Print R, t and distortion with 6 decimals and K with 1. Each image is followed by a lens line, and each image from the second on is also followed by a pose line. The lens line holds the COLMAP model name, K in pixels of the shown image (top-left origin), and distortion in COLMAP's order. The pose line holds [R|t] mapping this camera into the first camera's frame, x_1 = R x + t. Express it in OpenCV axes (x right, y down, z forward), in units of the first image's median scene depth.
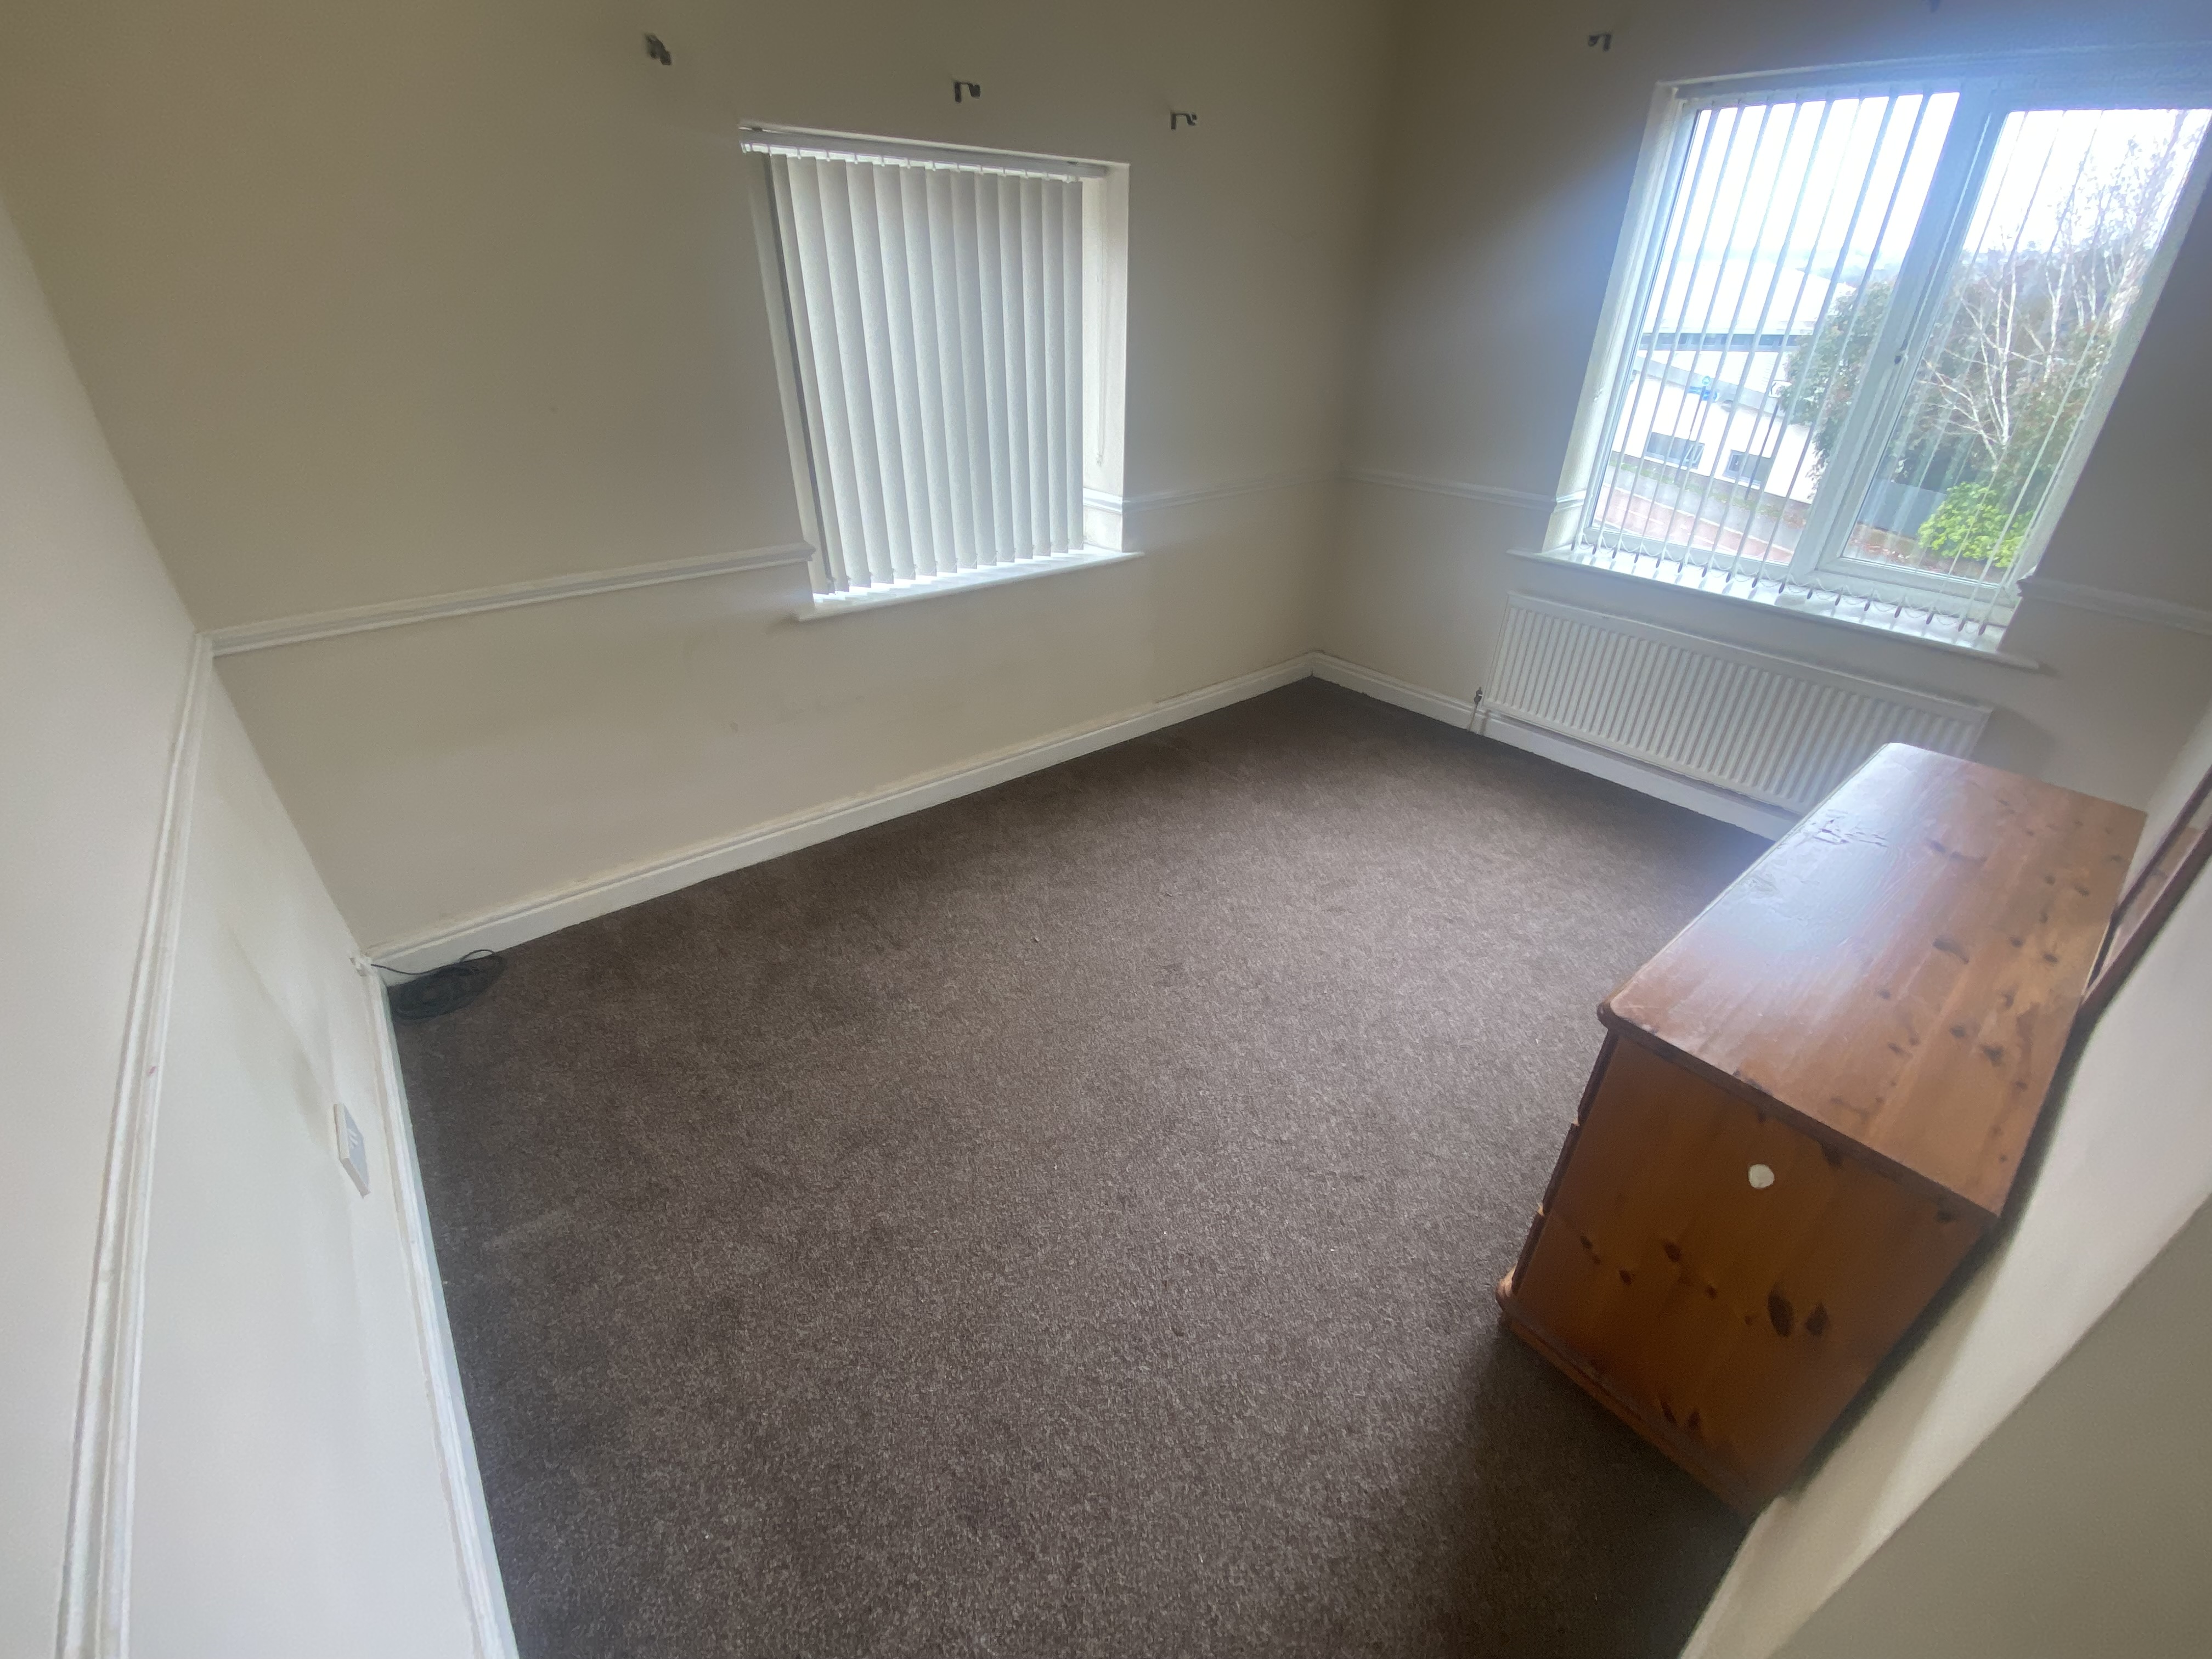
lens RADIAL K [[914.3, 0, 1108.1], [0, 914.3, 820.7], [0, 0, 1]] dist [0.075599, -0.044796]
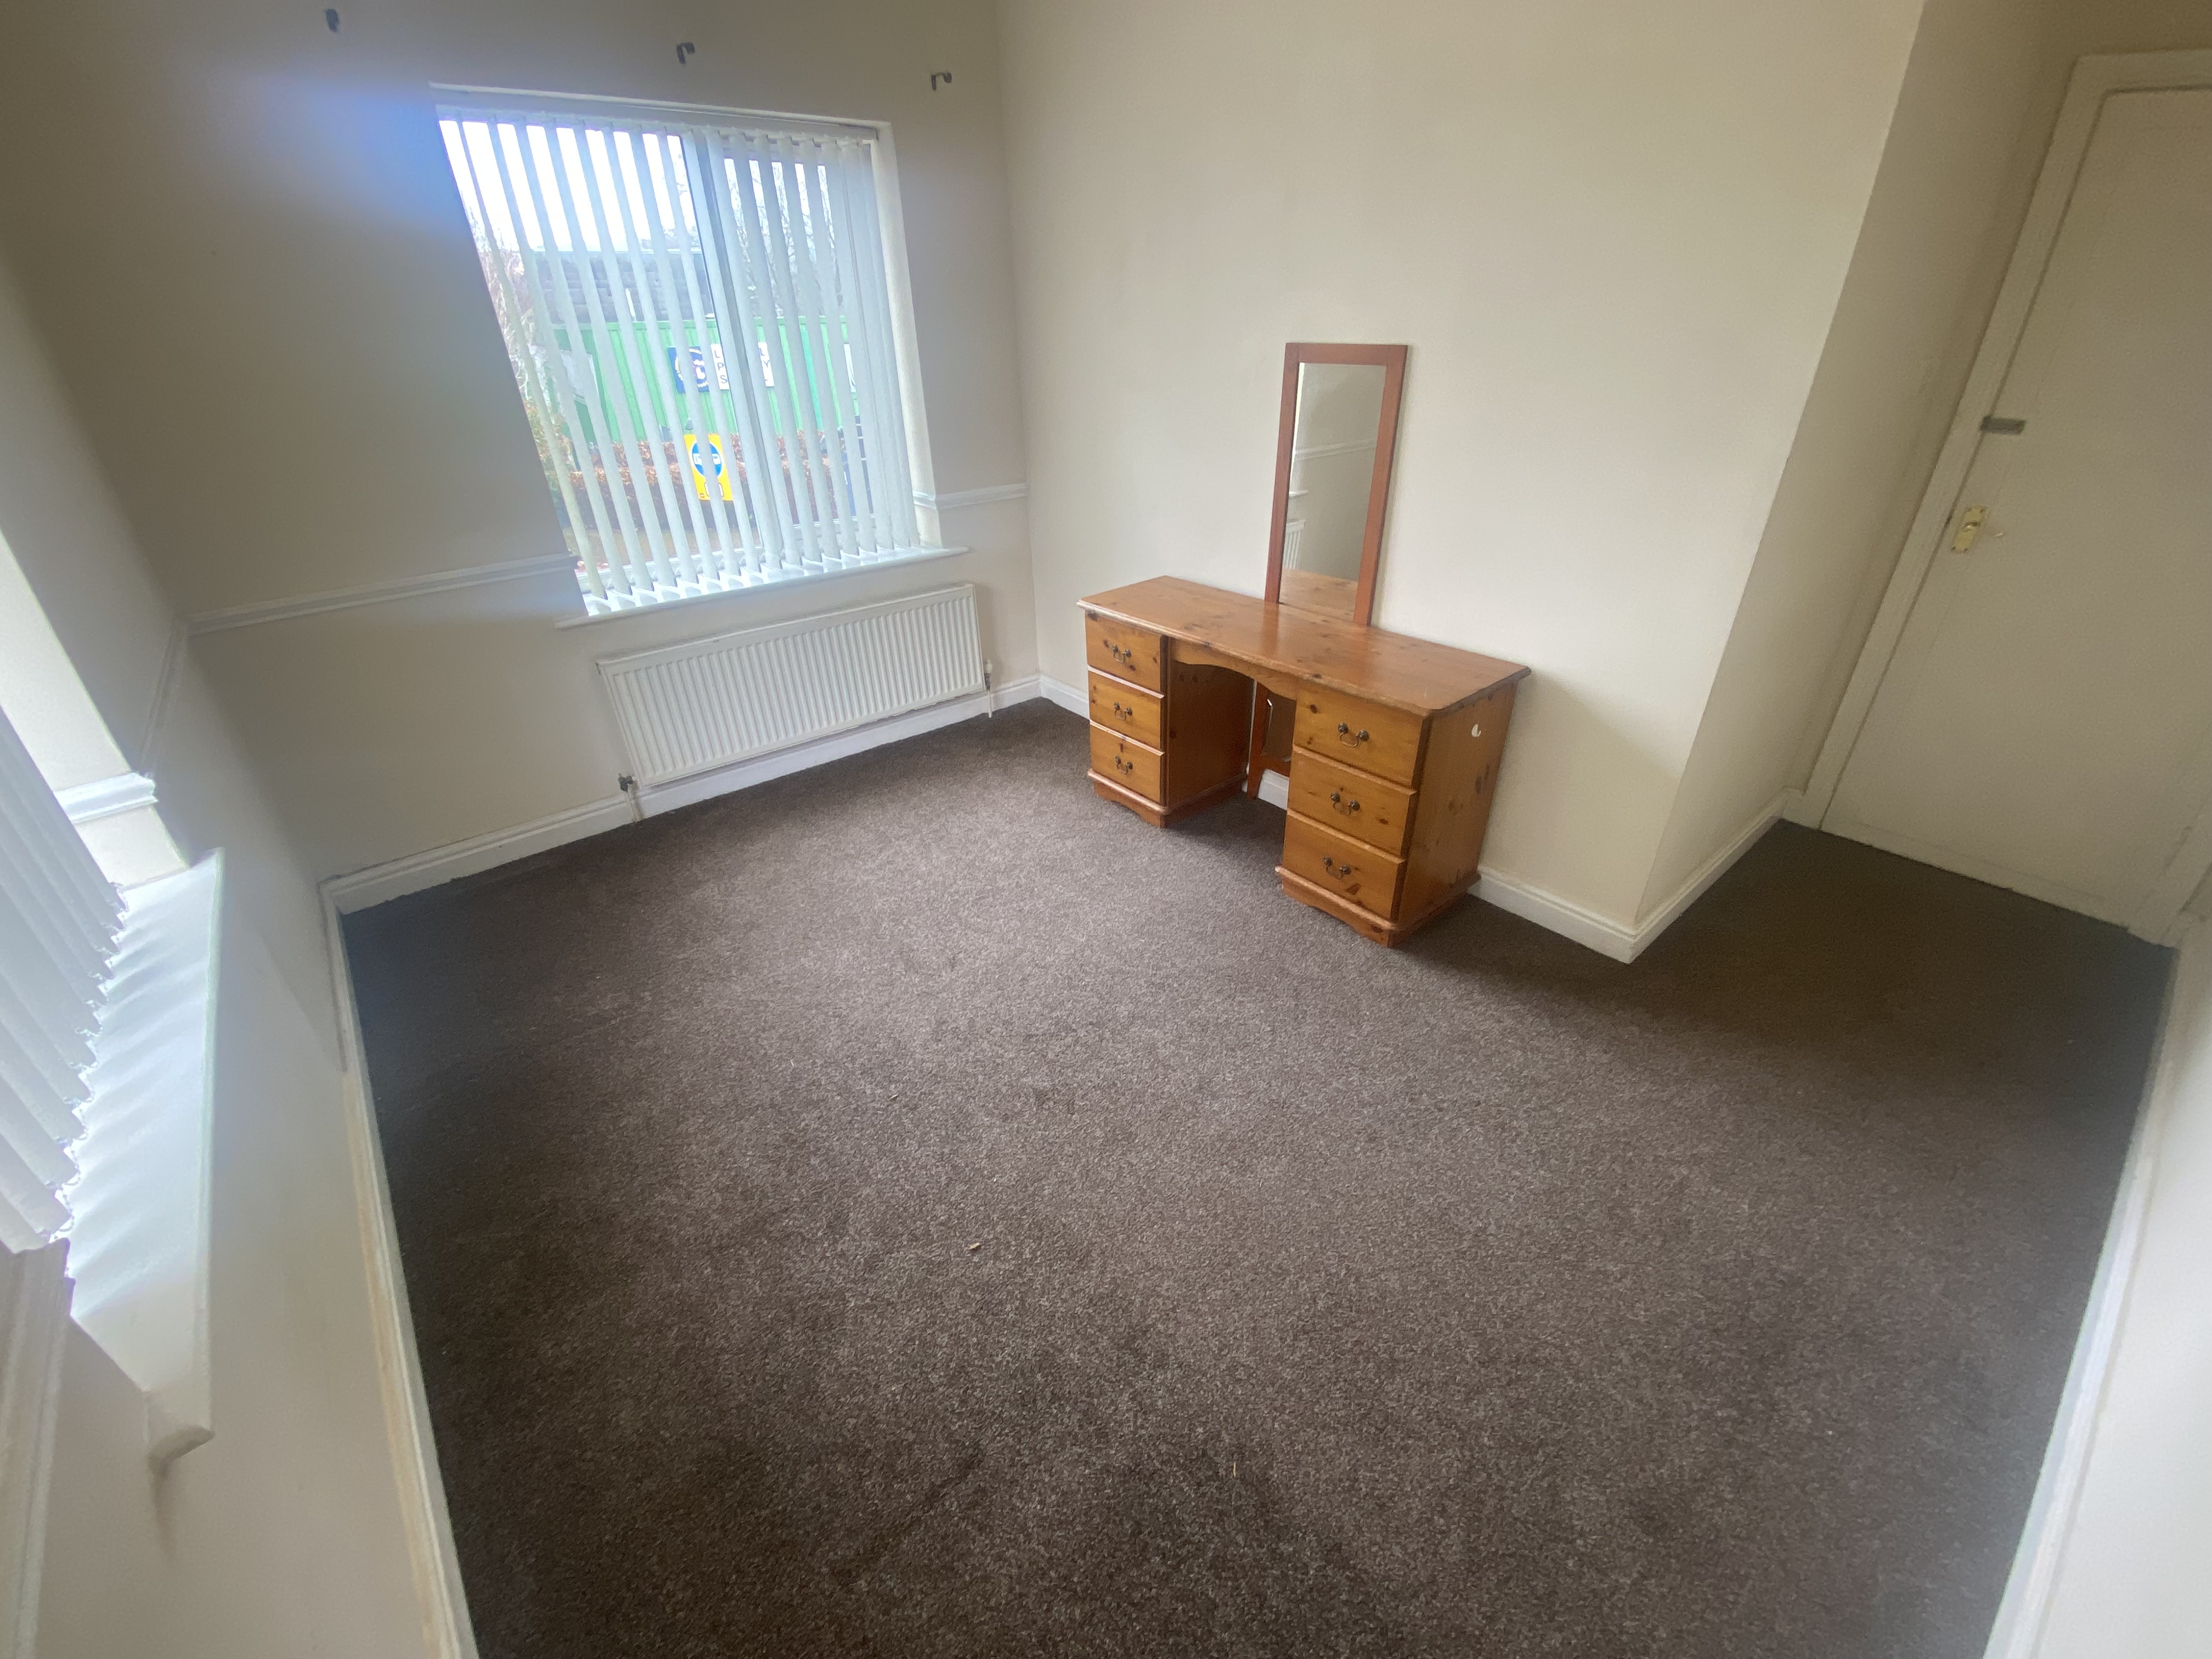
lens RADIAL K [[909.3, 0, 1106.0], [0, 909.3, 829.5], [0, 0, 1]] dist [0.023856, -0.013932]
pose [[-0.022851, -0.508284, 0.860886, -0.492788], [0.515669, 0.731727, 0.445714, -0.340506], [-0.856483, 0.454117, 0.245385, 0.579946]]
